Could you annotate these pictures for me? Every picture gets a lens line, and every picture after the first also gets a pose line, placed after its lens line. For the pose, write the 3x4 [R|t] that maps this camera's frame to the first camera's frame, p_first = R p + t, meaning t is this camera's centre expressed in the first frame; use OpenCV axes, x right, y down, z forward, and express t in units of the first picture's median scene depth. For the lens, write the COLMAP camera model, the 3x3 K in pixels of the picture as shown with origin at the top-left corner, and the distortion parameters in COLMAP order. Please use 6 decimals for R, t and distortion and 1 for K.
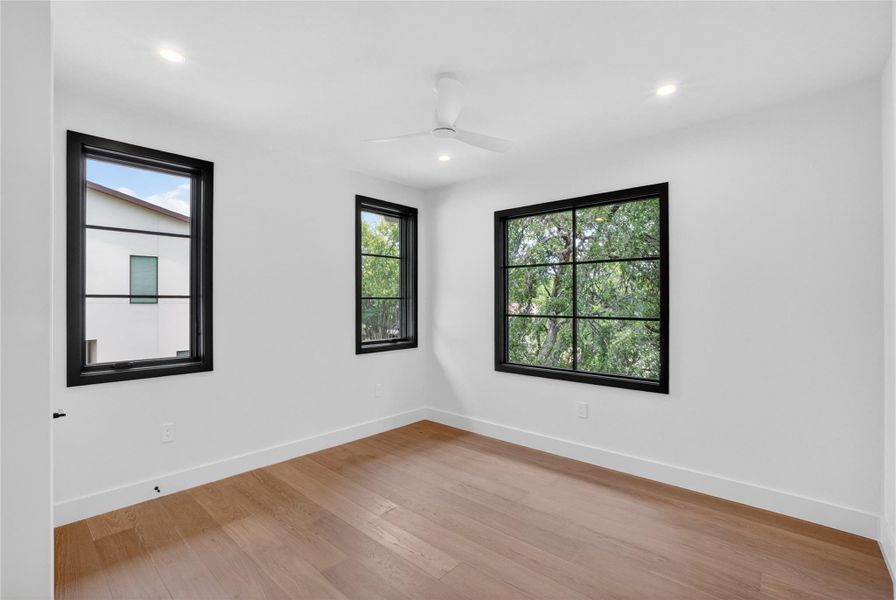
lens RADIAL K [[402.3, 0, 445.6], [0, 402.3, 296.2], [0, 0, 1]] dist [-0.054043, 0.017738]
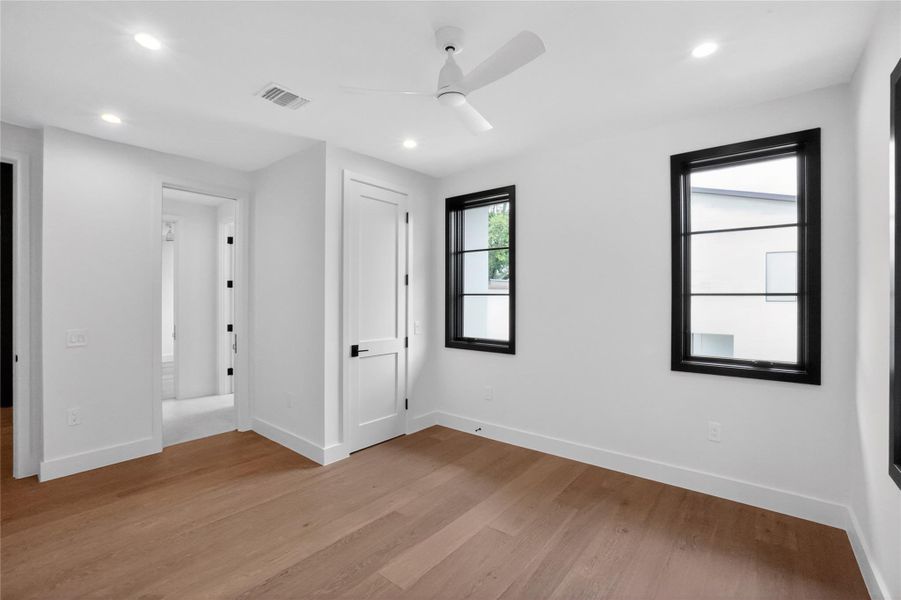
lens RADIAL K [[404.5, 0, 446.8], [0, 404.5, 302.6], [0, 0, 1]] dist [-0.054043, 0.017738]
pose [[0.050446, 0.011798, -0.998657, 0.205899], [0.008097, 0.999893, 0.012222, 0.003426], [0.998694, -0.008702, 0.050345, 0.232921]]
